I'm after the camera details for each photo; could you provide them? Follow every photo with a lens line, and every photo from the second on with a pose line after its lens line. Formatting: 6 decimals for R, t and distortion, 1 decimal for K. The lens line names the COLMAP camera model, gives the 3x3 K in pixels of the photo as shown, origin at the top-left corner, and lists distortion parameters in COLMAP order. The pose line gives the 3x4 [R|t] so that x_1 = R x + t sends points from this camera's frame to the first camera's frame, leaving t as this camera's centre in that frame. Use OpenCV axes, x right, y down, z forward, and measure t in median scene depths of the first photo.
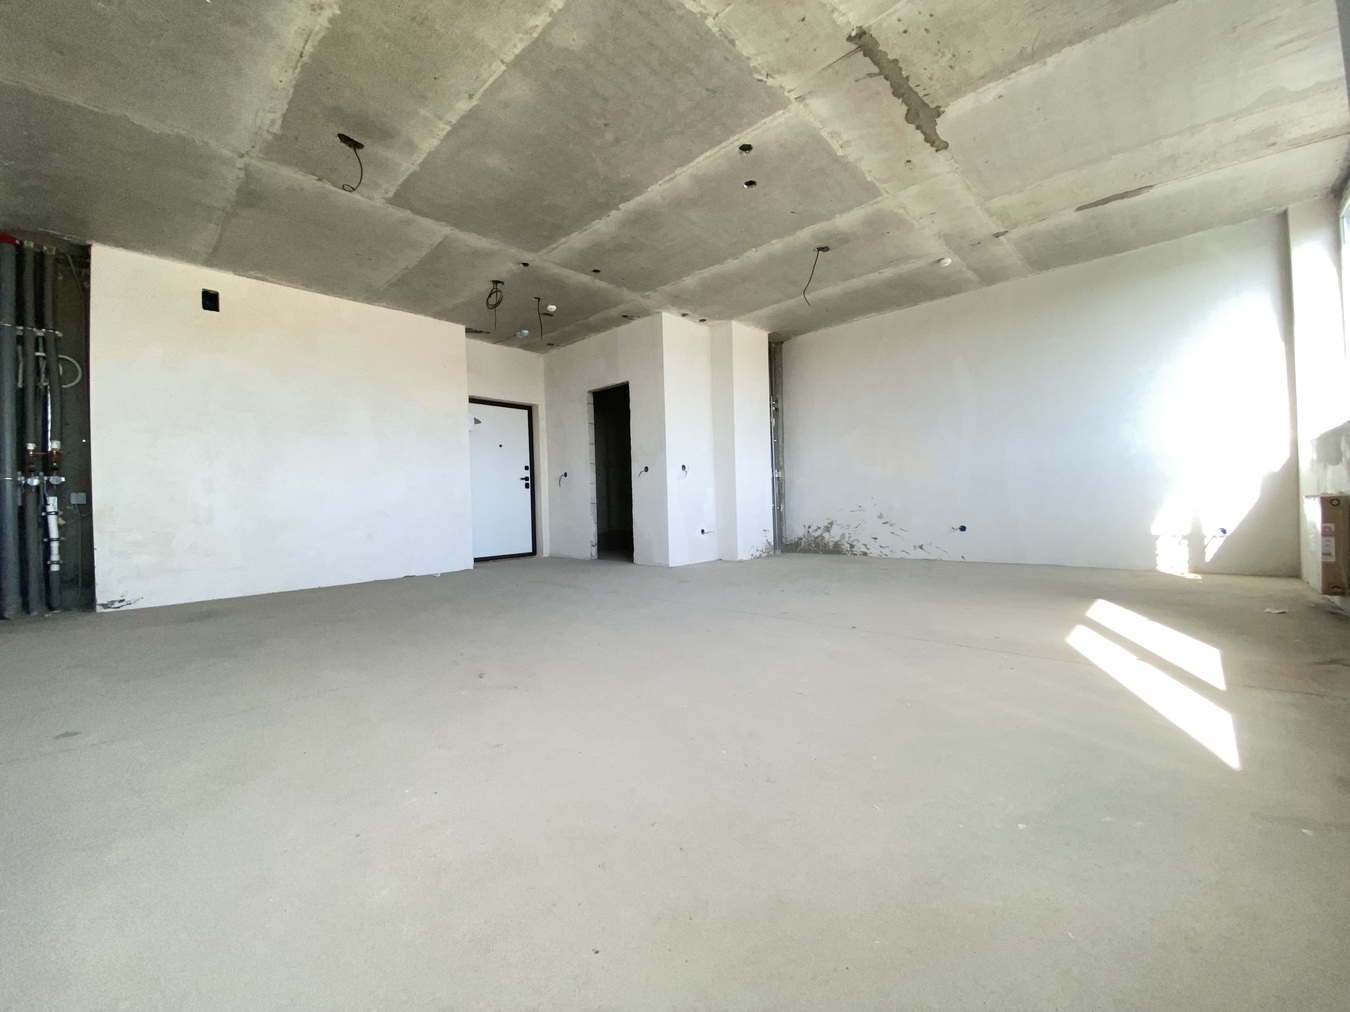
lens RADIAL K [[543.2, 0, 670.5], [0, 543.2, 504.2], [0, 0, 1]] dist [0.031592, -0.022576]
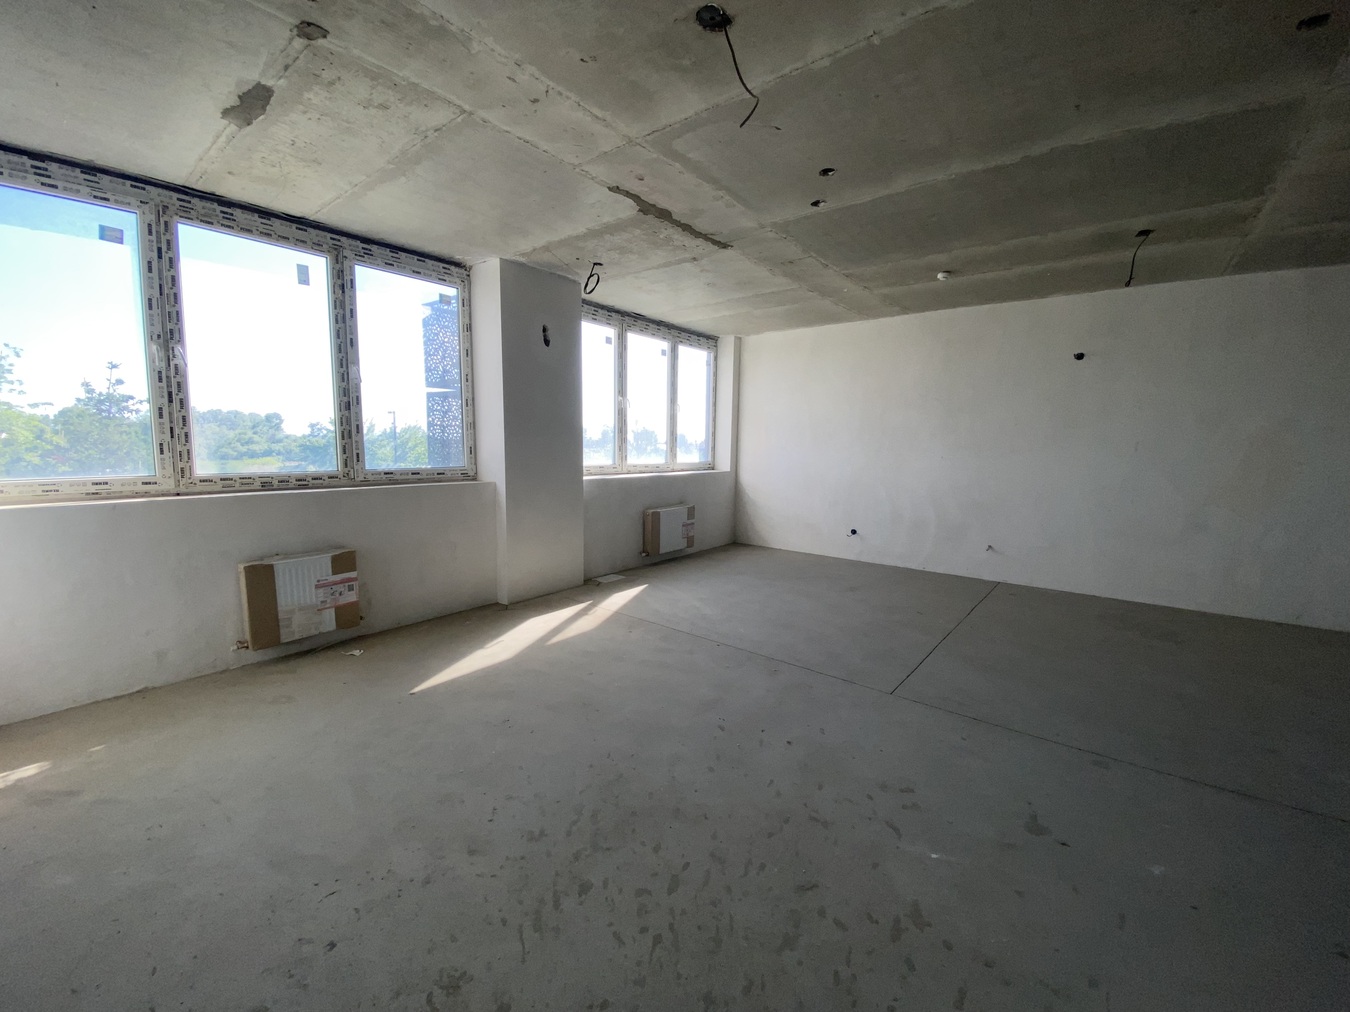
lens RADIAL K [[543.2, 0, 670.5], [0, 543.2, 504.2], [0, 0, 1]] dist [0.031592, -0.022576]
pose [[-0.996583, 0.023144, -0.079293, 0.378153], [0.013693, 0.992951, 0.117728, -0.177053], [0.081459, 0.116240, -0.989875, 1.556340]]
